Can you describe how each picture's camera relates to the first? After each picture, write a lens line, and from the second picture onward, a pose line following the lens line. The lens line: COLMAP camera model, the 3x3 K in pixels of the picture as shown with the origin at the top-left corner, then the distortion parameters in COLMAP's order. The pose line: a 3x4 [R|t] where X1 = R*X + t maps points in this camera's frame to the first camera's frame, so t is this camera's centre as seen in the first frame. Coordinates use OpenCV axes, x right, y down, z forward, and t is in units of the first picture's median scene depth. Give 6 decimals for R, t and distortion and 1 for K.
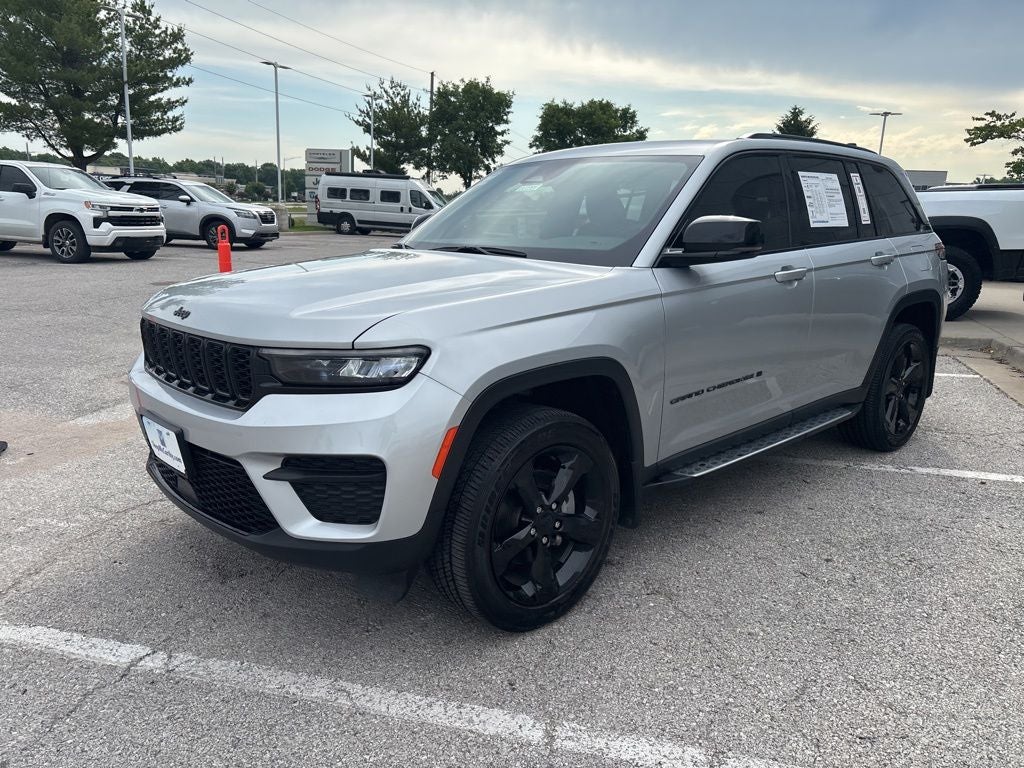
lens RADIAL K [[775.8, 0, 508.7], [0, 775.8, 382.3], [0, 0, 1]] dist [0.050650, -0.059790]
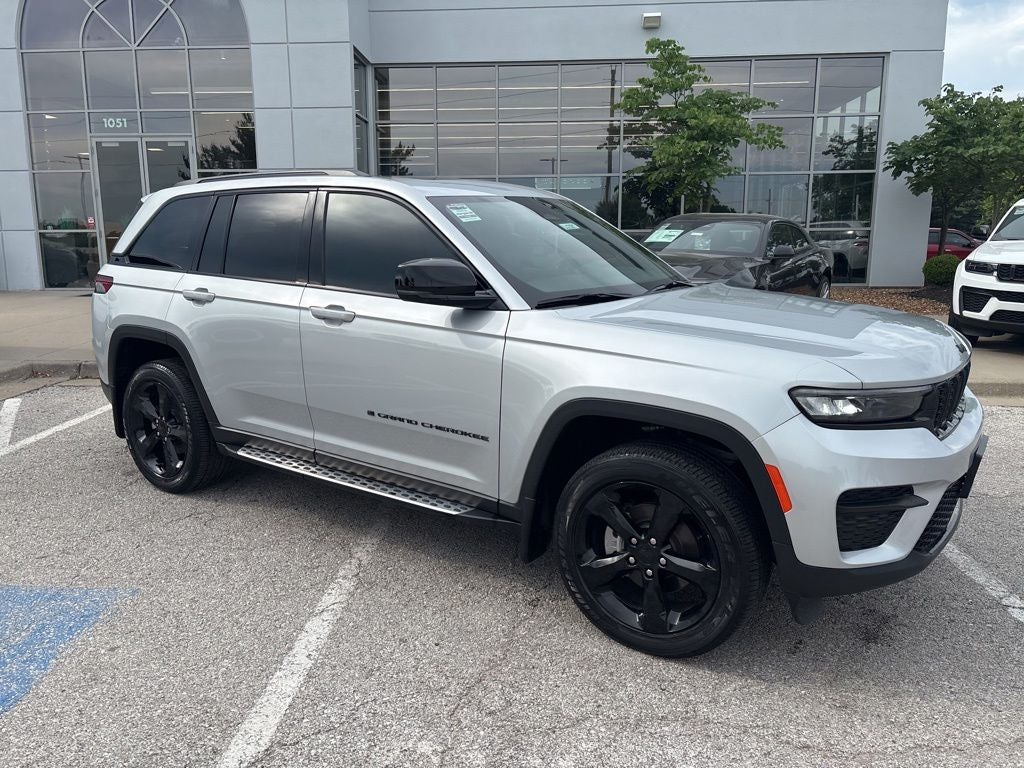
lens RADIAL K [[775.8, 0, 508.4], [0, 775.8, 381.9], [0, 0, 1]] dist [0.050650, -0.059790]
pose [[-0.218338, -0.202245, 0.954686, -0.749625], [0.210468, 0.945507, 0.248435, -0.252558], [-0.952907, 0.255174, -0.163874, 1.003920]]
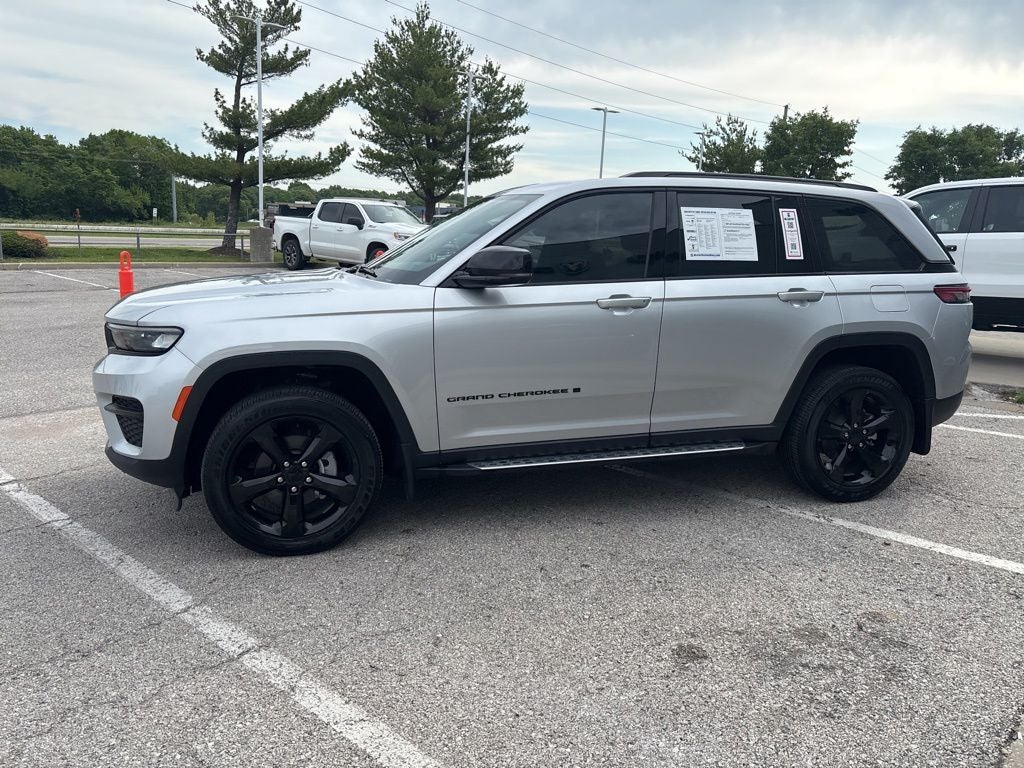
lens RADIAL K [[775.8, 0, 509.4], [0, 775.8, 366.9], [0, 0, 1]] dist [0.050650, -0.059790]
pose [[0.898433, 0.085106, -0.430784, 0.511200], [-0.111011, 0.993192, -0.035305, 0.004530], [0.424847, 0.079541, 0.901764, -0.018387]]
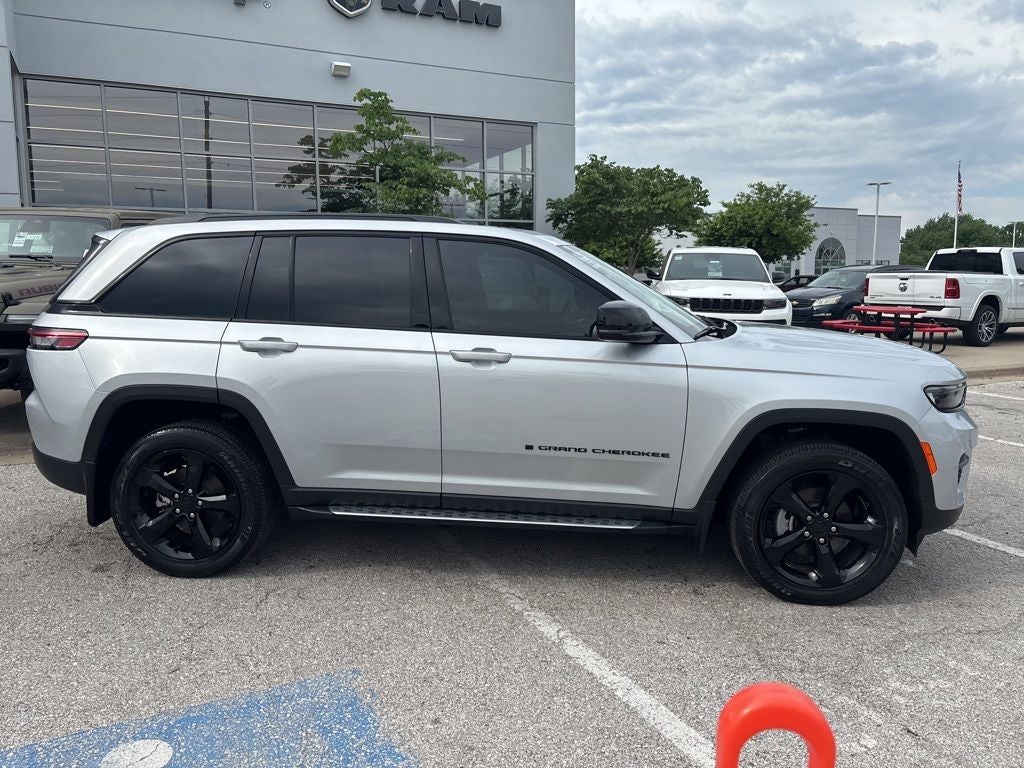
lens RADIAL K [[775.8, 0, 507.5], [0, 775.8, 374.0], [0, 0, 1]] dist [0.050650, -0.059790]
pose [[-0.681379, -0.117823, 0.722386, -0.561433], [0.144867, 0.945724, 0.290893, -0.364789], [-0.717452, 0.302858, -0.627328, 1.485675]]
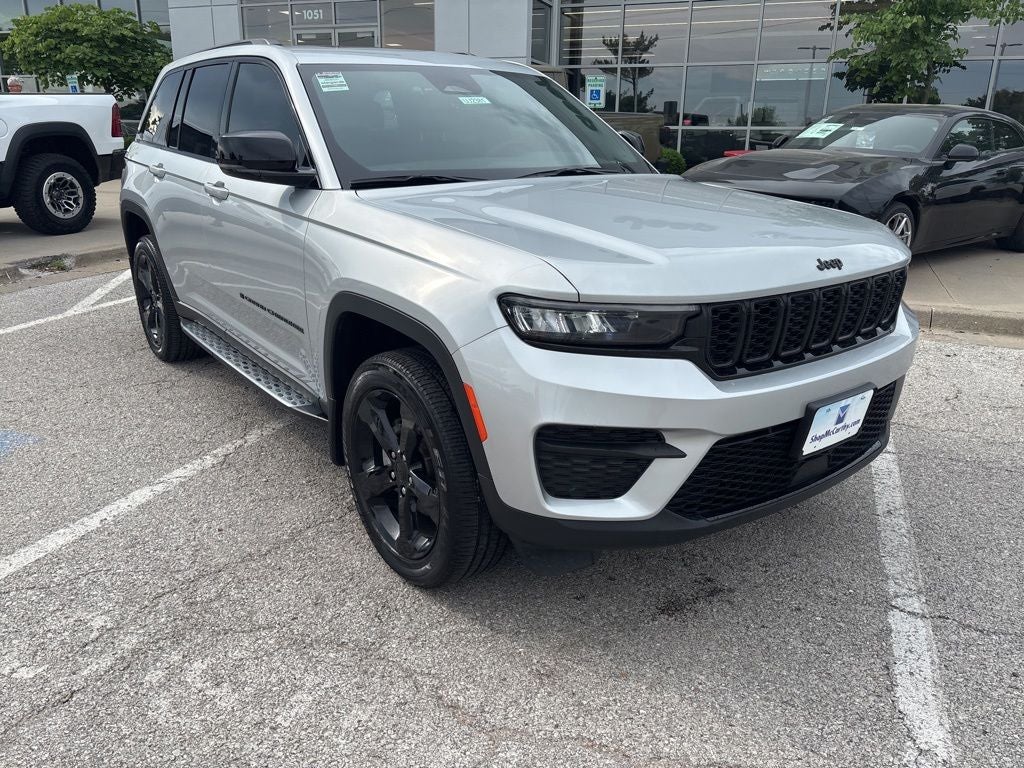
lens RADIAL K [[775.8, 0, 507.9], [0, 775.8, 386.6], [0, 0, 1]] dist [0.050650, -0.059790]
pose [[0.100608, -0.325719, 0.940099, -0.707455], [0.205331, 0.931349, 0.300713, -0.159242], [-0.973508, 0.162778, 0.160581, 0.678681]]
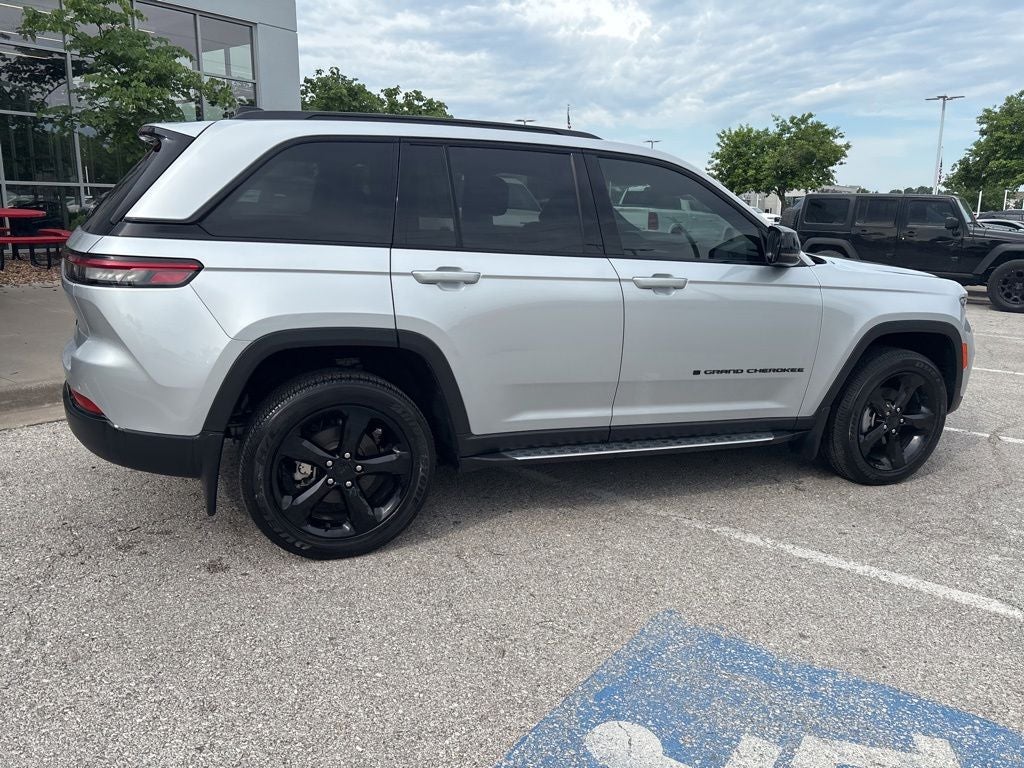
lens RADIAL K [[775.8, 0, 508.9], [0, 775.8, 375.1], [0, 0, 1]] dist [0.050650, -0.059790]
pose [[-0.937807, -0.119266, 0.326027, -0.112418], [0.029958, 0.907828, 0.418272, -0.399035], [-0.345862, 0.402025, -0.847794, 1.736584]]
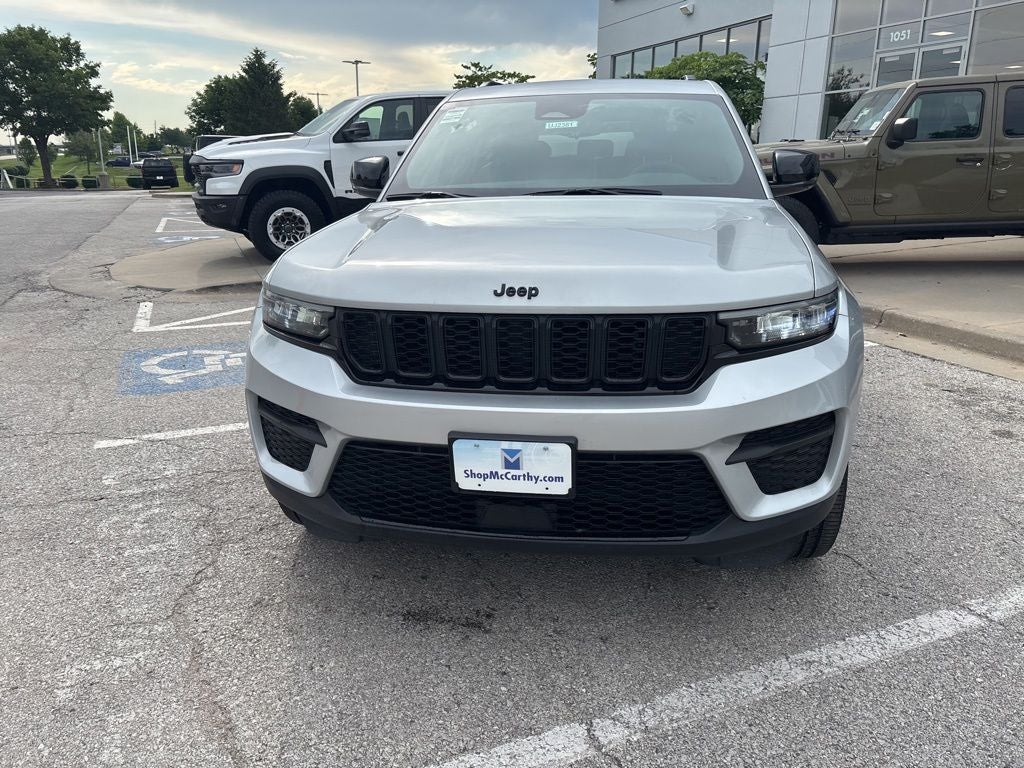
lens RADIAL K [[775.8, 0, 507.4], [0, 775.8, 377.2], [0, 0, 1]] dist [0.050650, -0.059790]
pose [[0.787715, -0.187377, 0.586851, -0.487964], [0.152522, 0.982281, 0.108909, -0.049846], [-0.596860, 0.003719, 0.802337, 0.226470]]
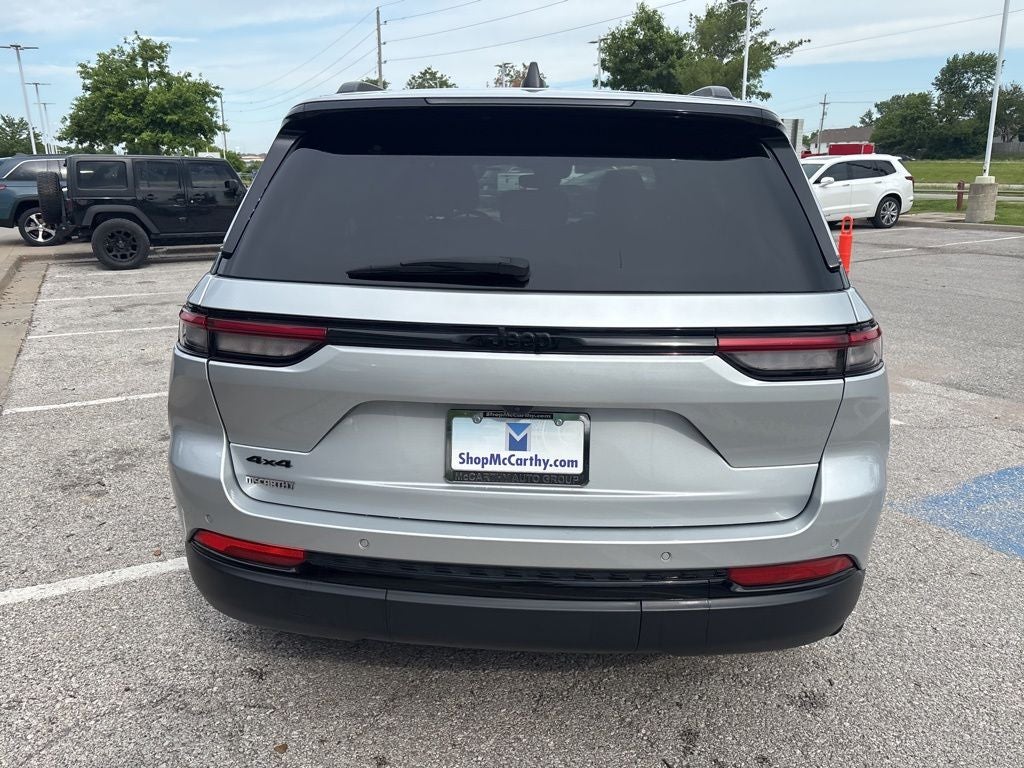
lens RADIAL K [[775.8, 0, 511.4], [0, 775.8, 374.9], [0, 0, 1]] dist [0.050650, -0.059790]
pose [[-0.713170, 0.154634, -0.683723, 0.745784], [-0.171079, 0.907479, 0.383686, -0.333932], [0.679795, 0.390603, -0.620732, 1.433795]]
